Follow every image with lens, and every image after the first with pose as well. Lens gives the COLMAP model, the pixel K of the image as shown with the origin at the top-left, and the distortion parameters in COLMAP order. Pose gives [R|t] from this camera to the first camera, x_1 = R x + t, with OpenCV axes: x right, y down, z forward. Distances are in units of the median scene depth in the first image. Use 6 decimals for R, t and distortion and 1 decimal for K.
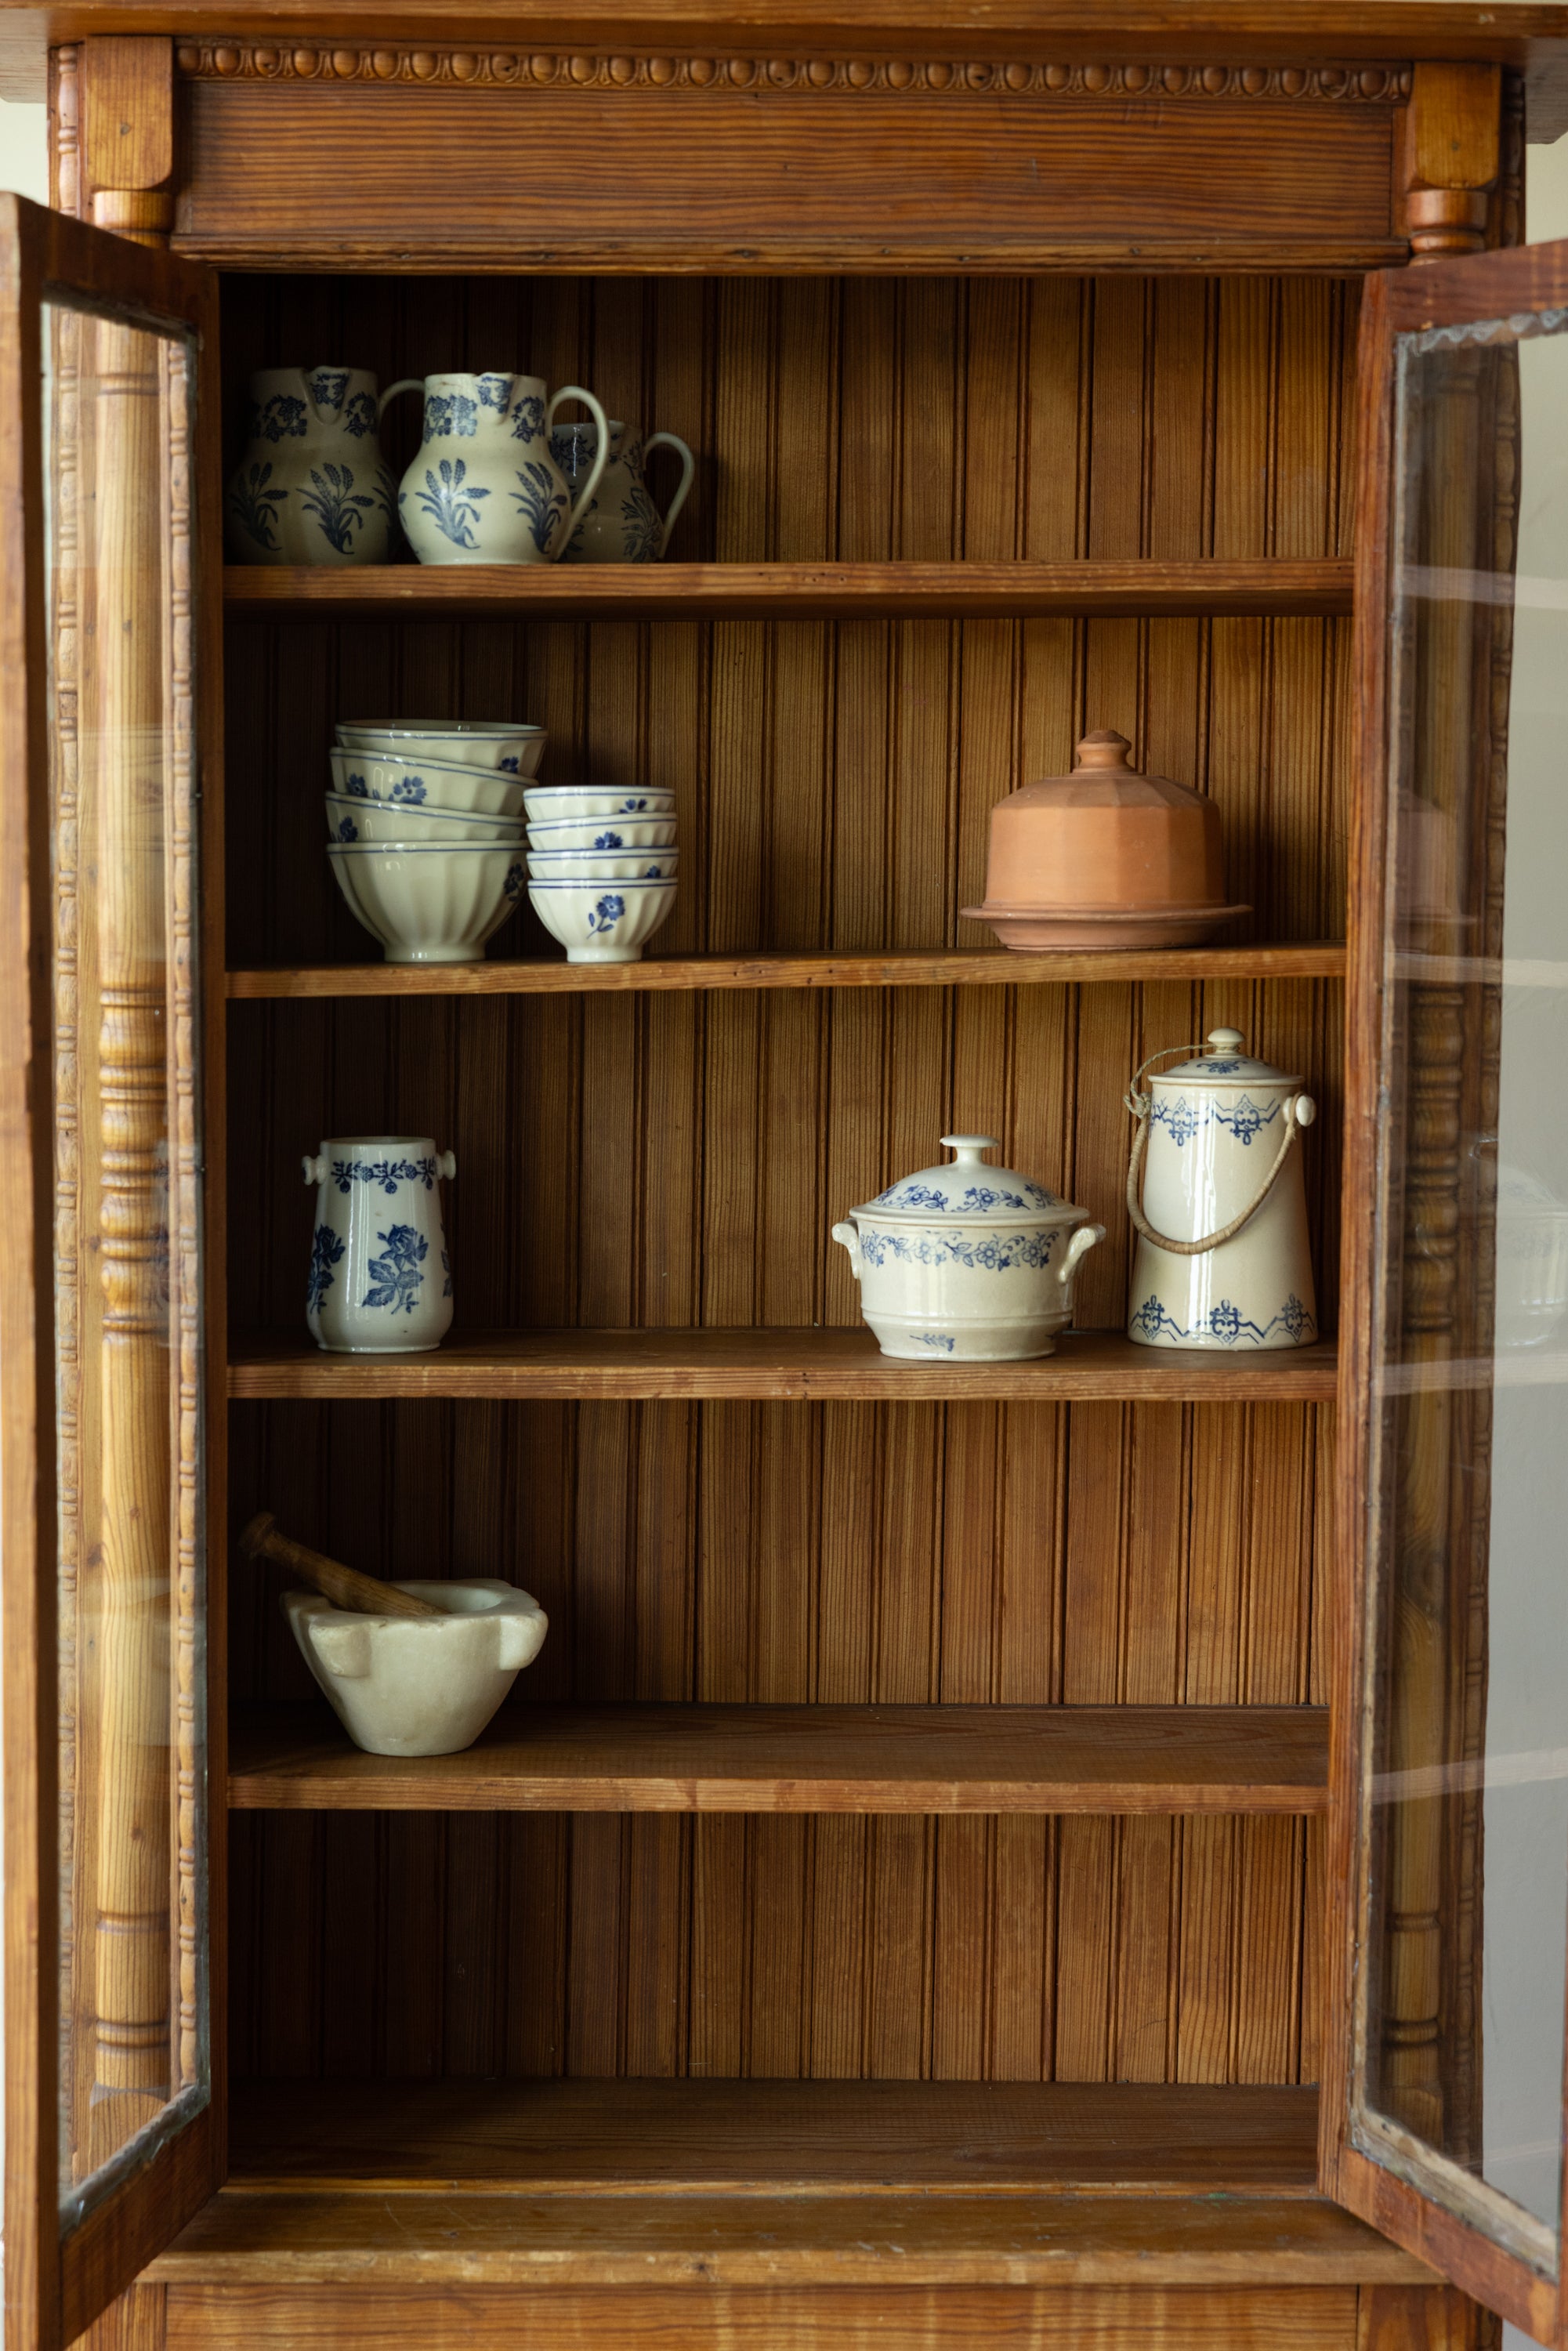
lens RADIAL K [[4523.2, 0, 783.0], [0, 4523.2, 1184.2], [0, 0, 1]] dist [0.032082, 0.000000]
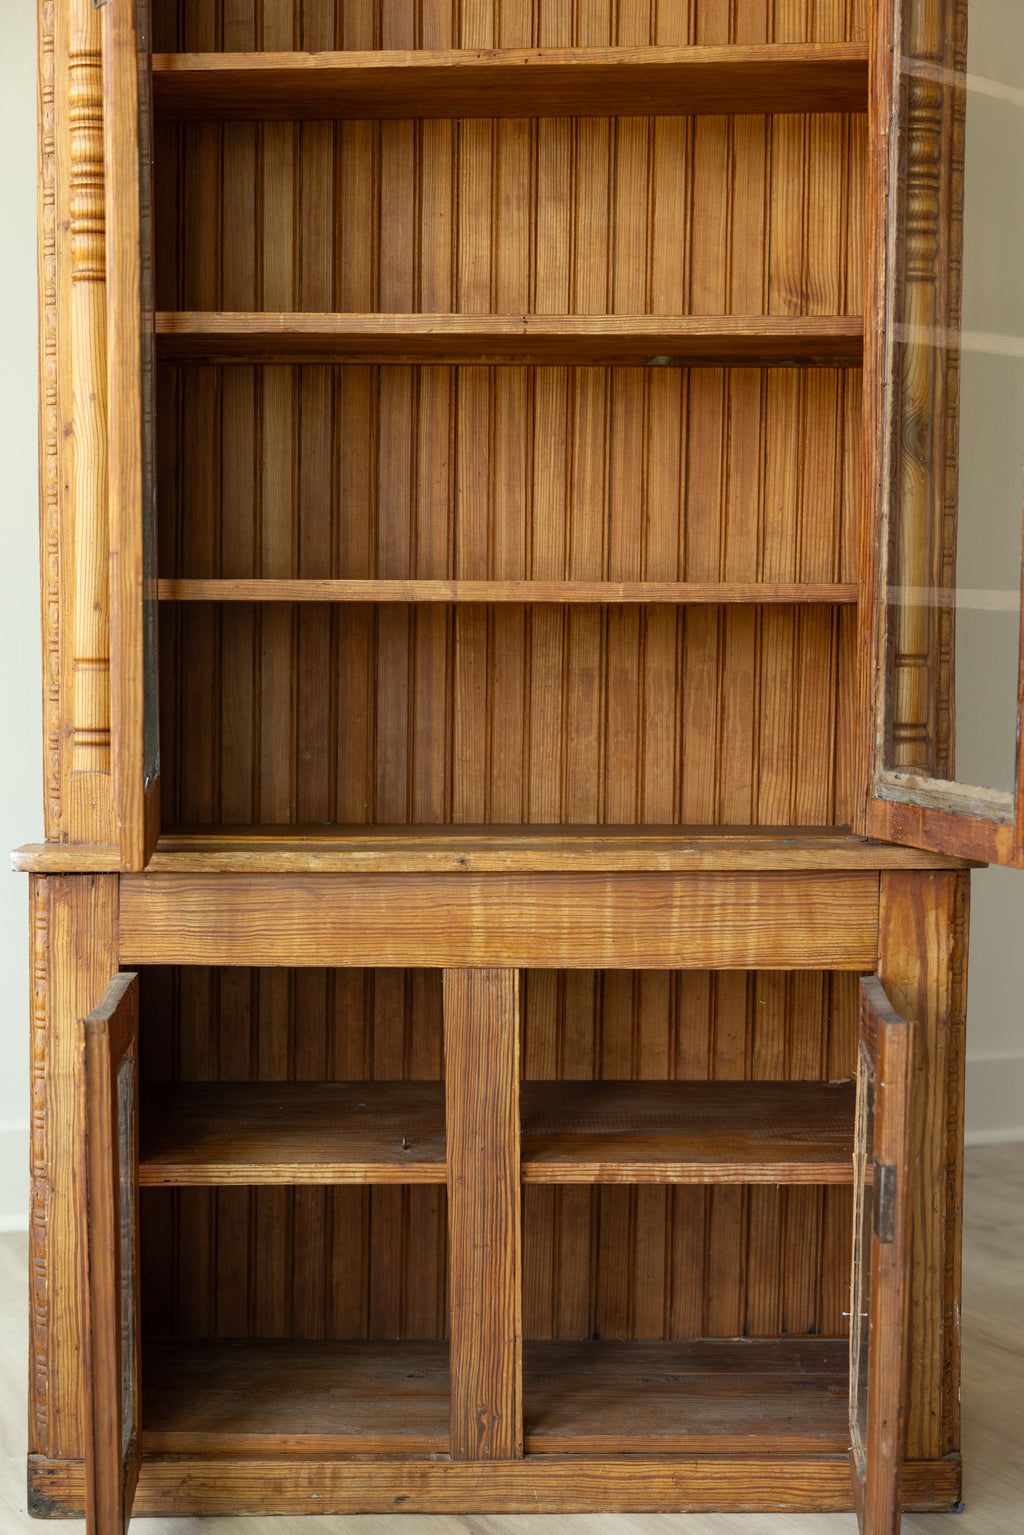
lens RADIAL K [[2555.5, 0, 571.5], [0, 2555.5, 839.2], [0, 0, 1]] dist [0.018871, 0.000000]
pose [[0.999489, -0.005193, 0.031553, -0.008042], [0.004926, 0.999951, 0.008545, 0.219718], [-0.031596, -0.008385, 0.999466, 0.114400]]
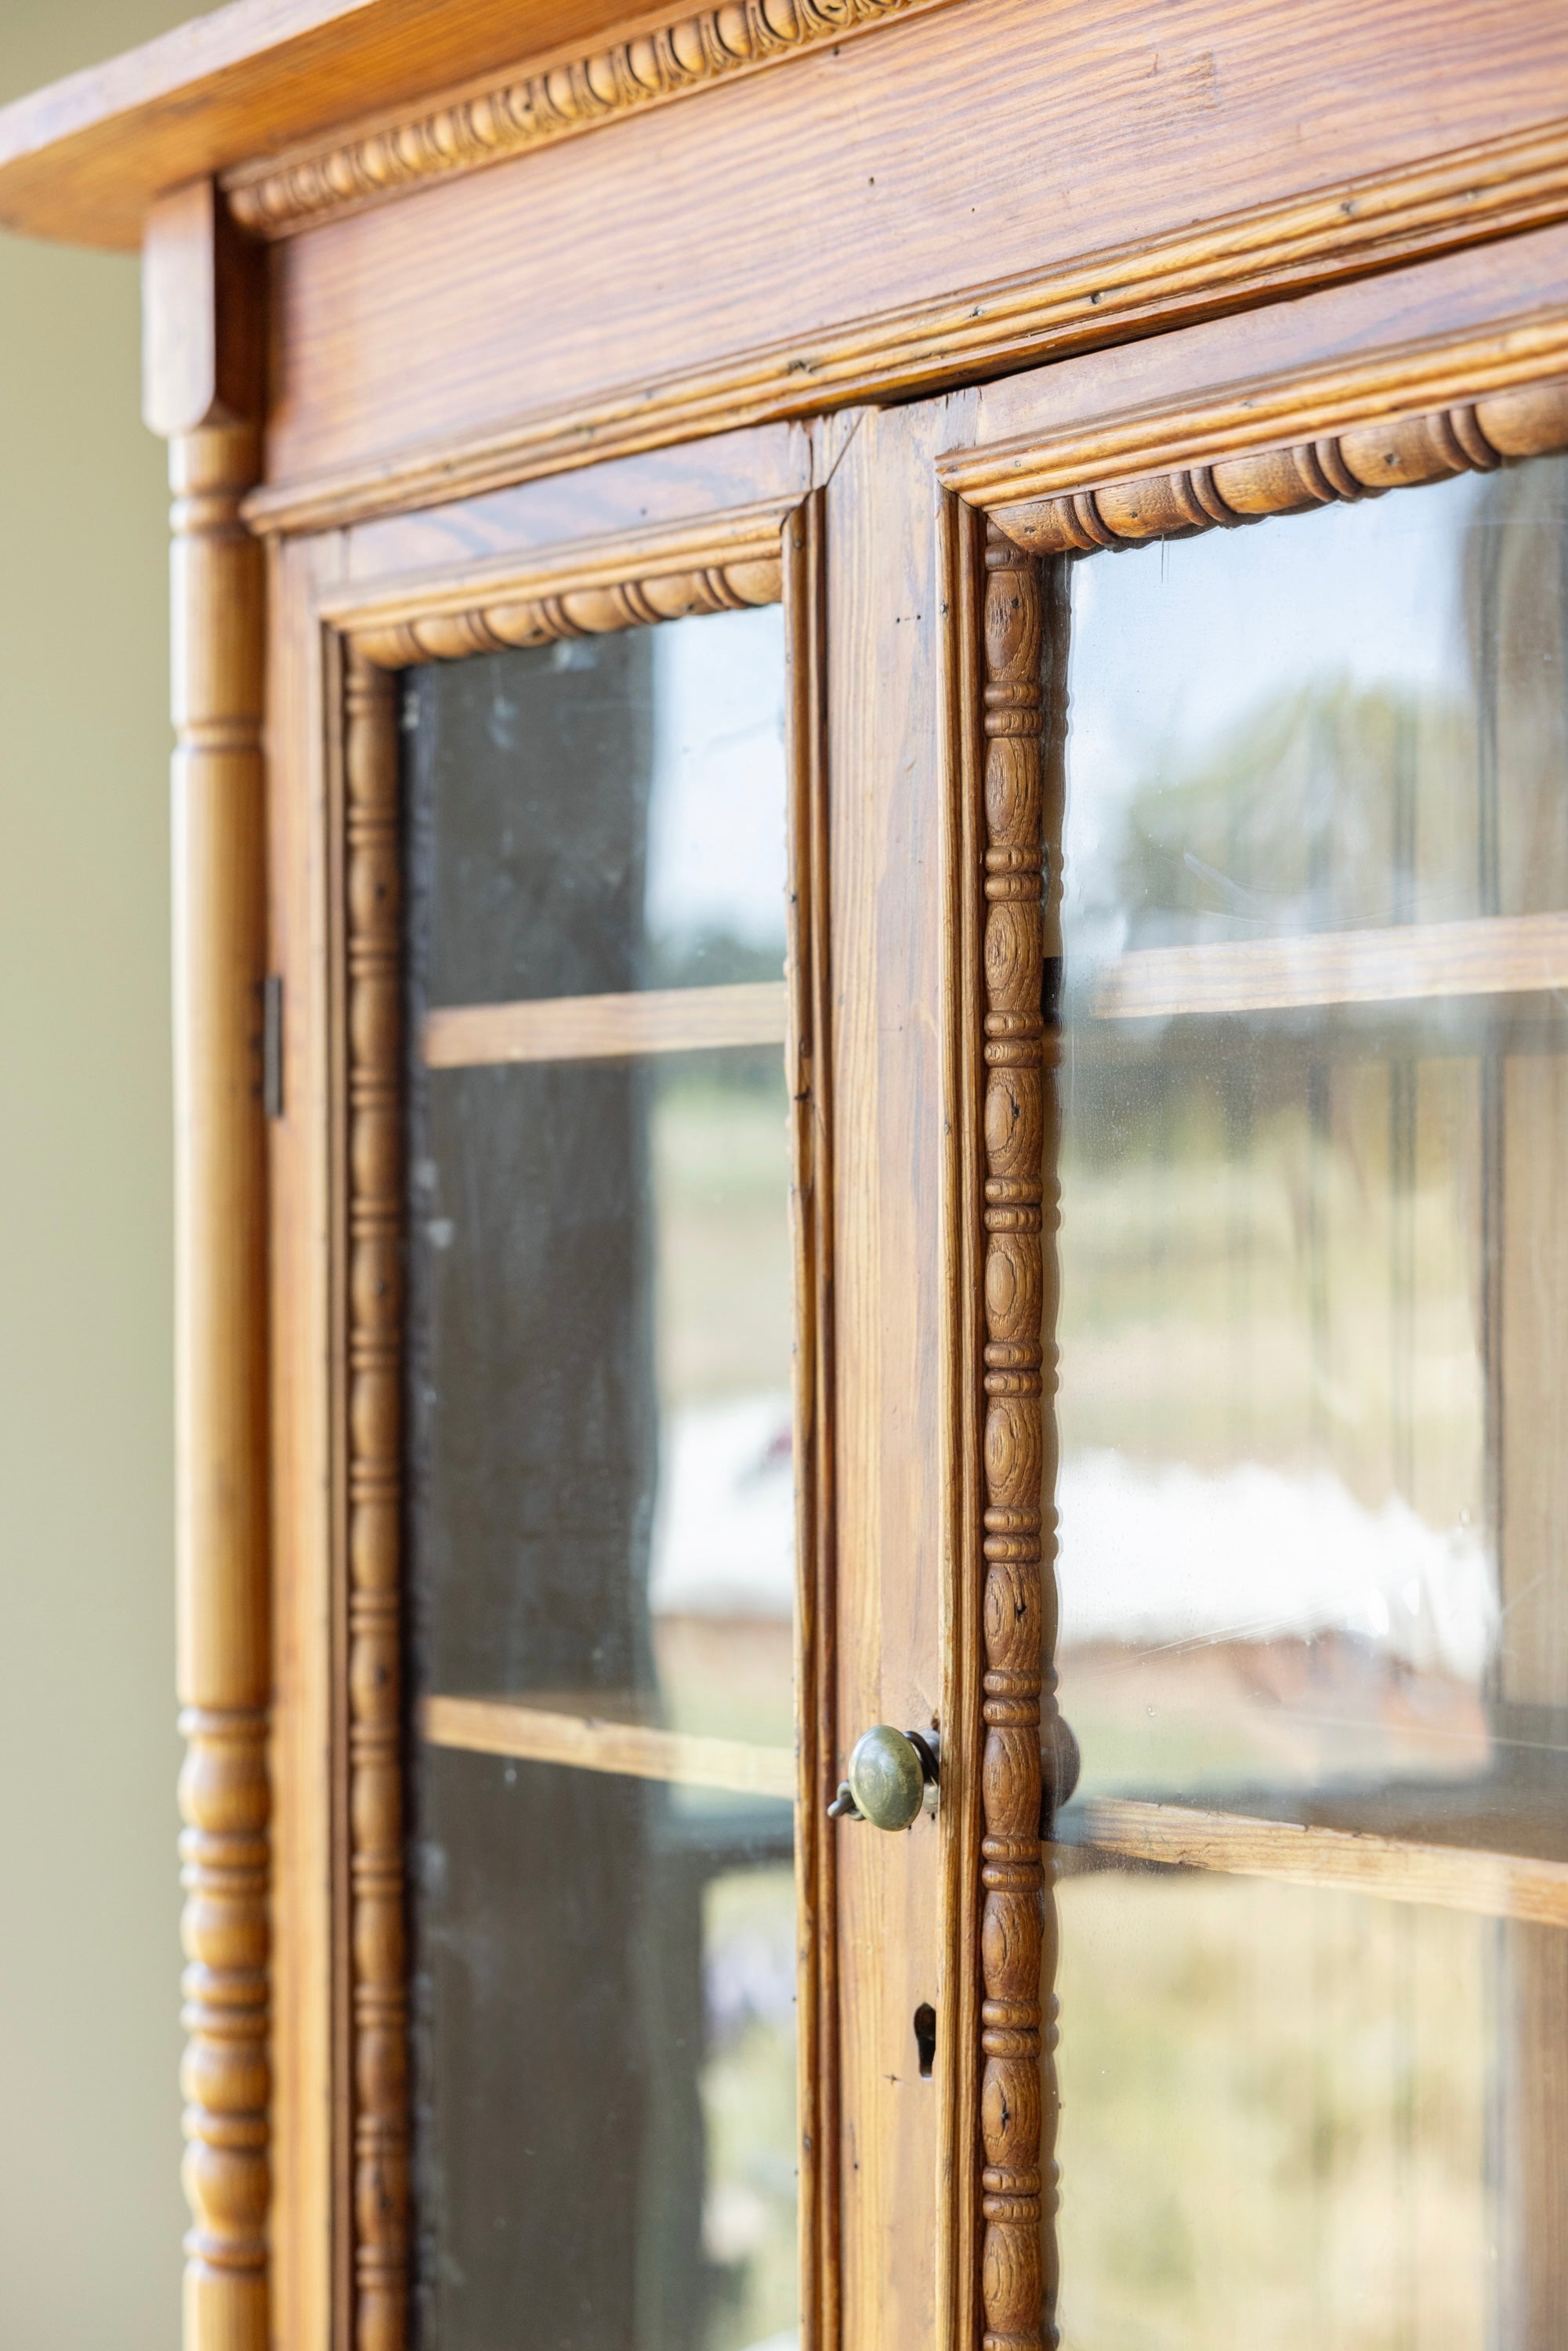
lens RADIAL K [[4029.4, 0, 787.3], [0, 4029.4, 1166.4], [0, 0, 1]] dist [0.028653, 0.000000]
pose [[0.595862, -0.007900, -0.803048, 0.346197], [-0.048891, 0.997740, -0.046093, -0.095107], [0.801597, 0.066727, 0.594129, 0.731273]]
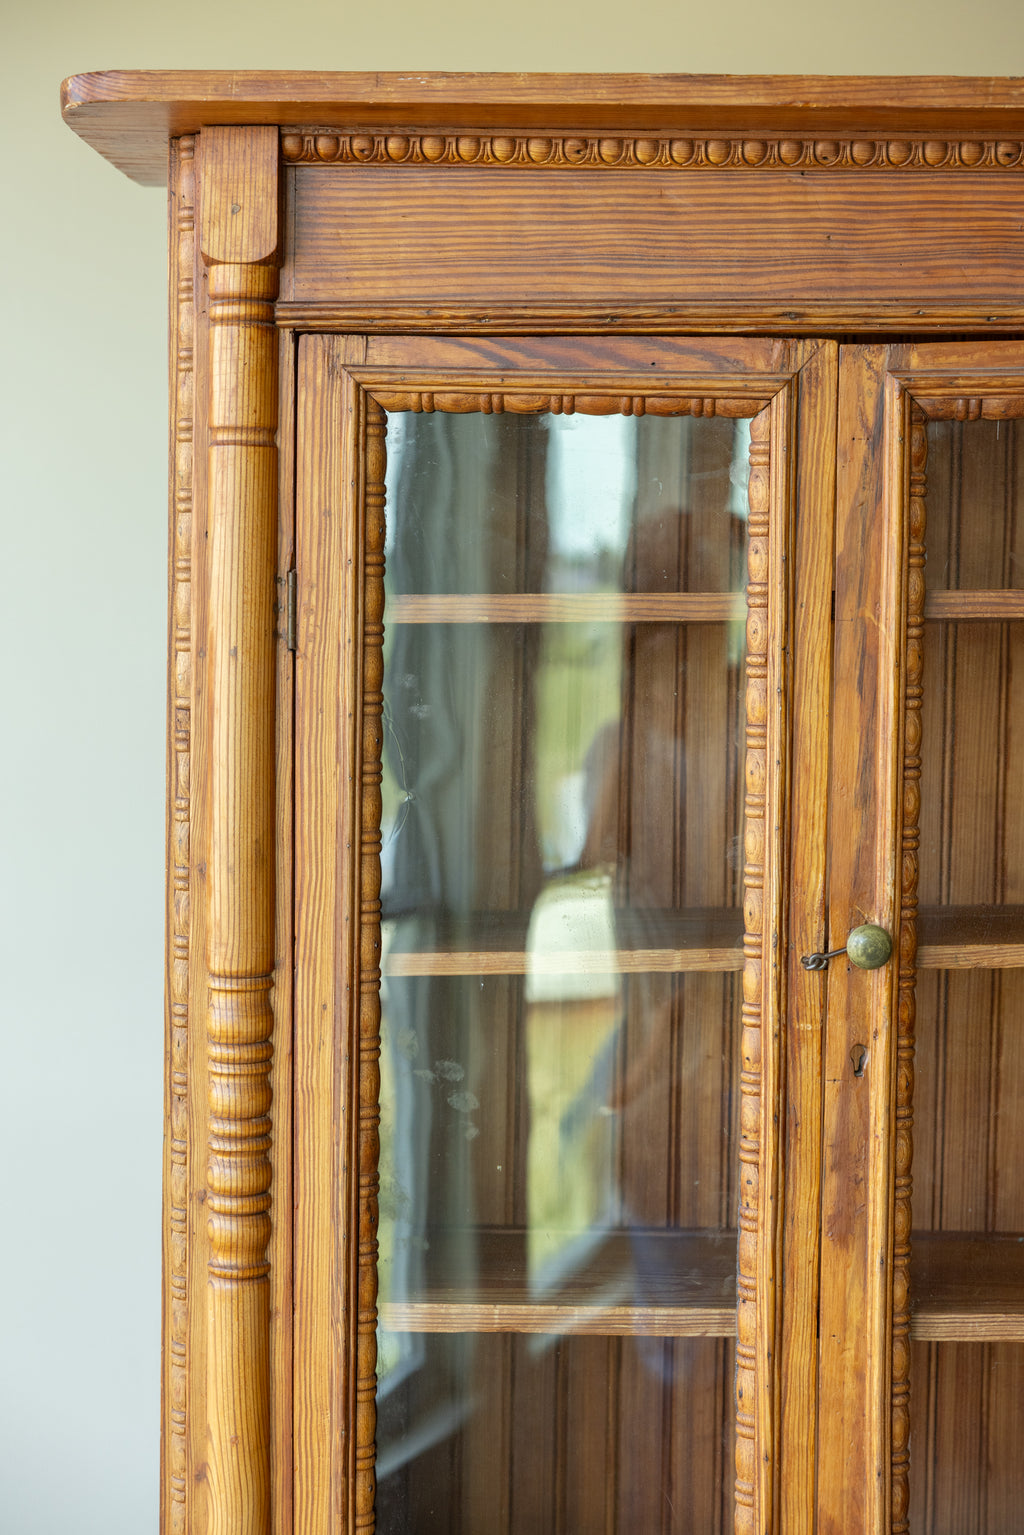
lens RADIAL K [[2630.9, 0, 525.7], [0, 2630.9, 771.6], [0, 0, 1]] dist [0.028653, 0.000000]
pose [[0.998743, 0.002386, -0.050072, -0.040485], [-0.003334, 0.999817, -0.018850, -0.081063], [0.050018, 0.018993, 0.998568, 0.353603]]
